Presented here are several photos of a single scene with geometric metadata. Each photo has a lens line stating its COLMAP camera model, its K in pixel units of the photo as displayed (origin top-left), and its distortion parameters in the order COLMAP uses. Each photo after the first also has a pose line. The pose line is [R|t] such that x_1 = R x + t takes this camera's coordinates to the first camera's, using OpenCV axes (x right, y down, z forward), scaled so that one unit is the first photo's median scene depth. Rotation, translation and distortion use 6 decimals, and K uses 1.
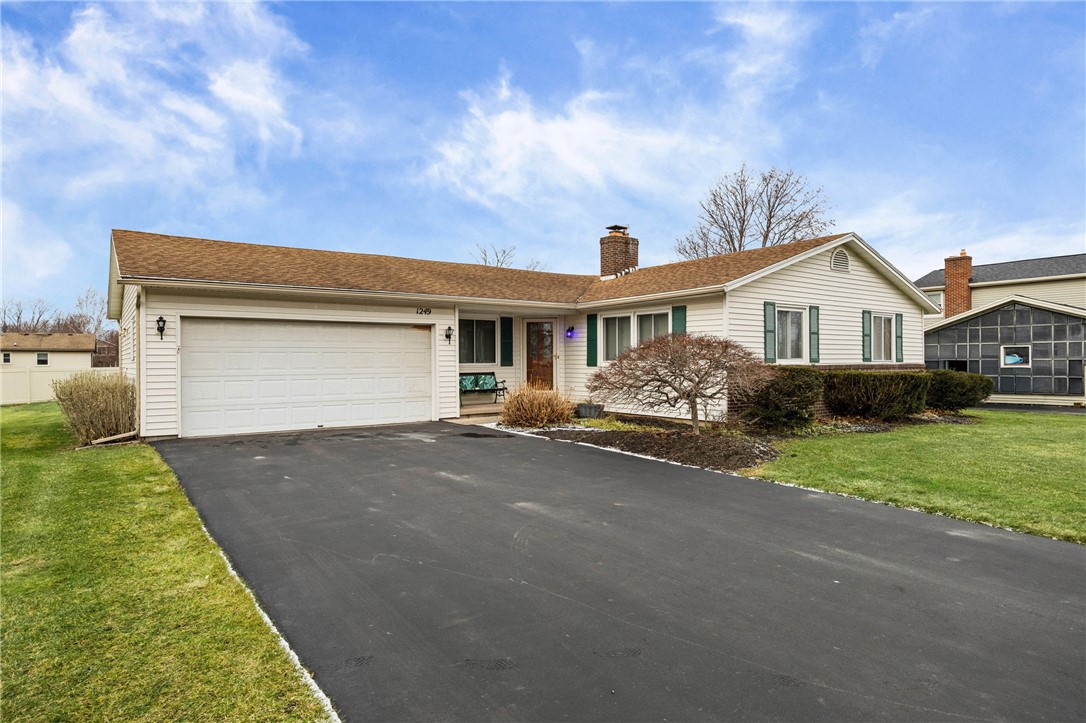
lens RADIAL K [[621.5, 0, 543.0], [0, 621.5, 361.5], [0, 0, 1]] dist [-0.009135, -0.000790]
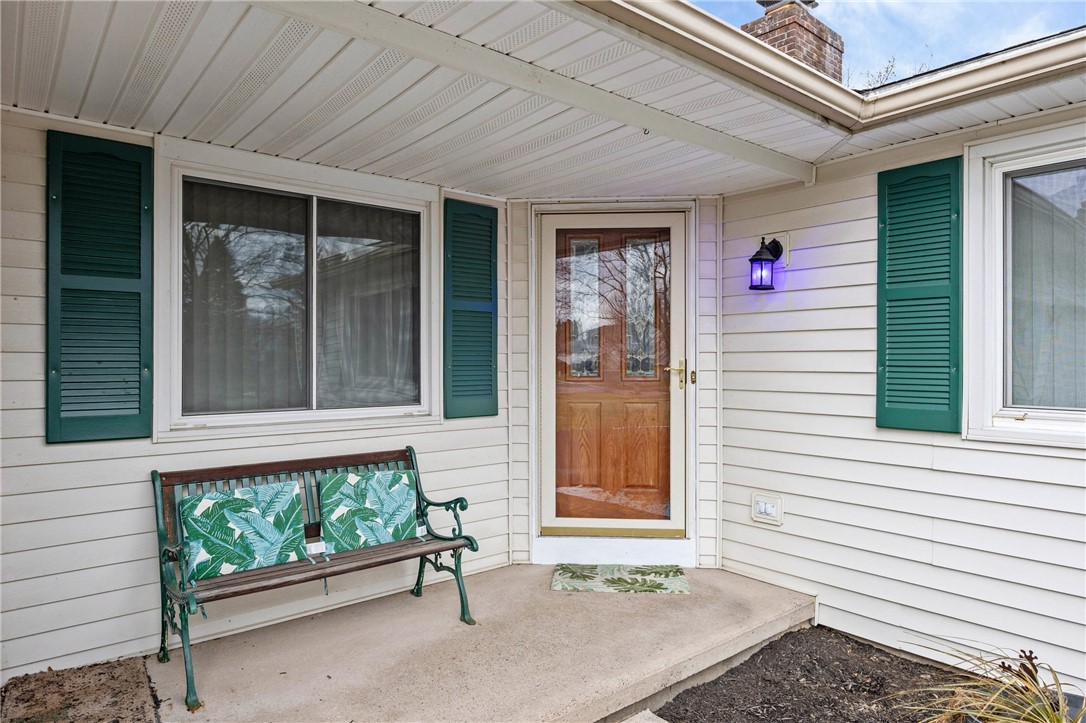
lens RADIAL K [[669.7, 0, 543.0], [0, 669.7, 361.5], [0, 0, 1]] dist [0.004157, 0.001772]
pose [[0.997608, 0.004371, 0.068991, -0.052702], [-0.004469, 0.999989, 0.001264, -0.014056], [-0.068985, -0.001569, 0.997616, 0.807353]]
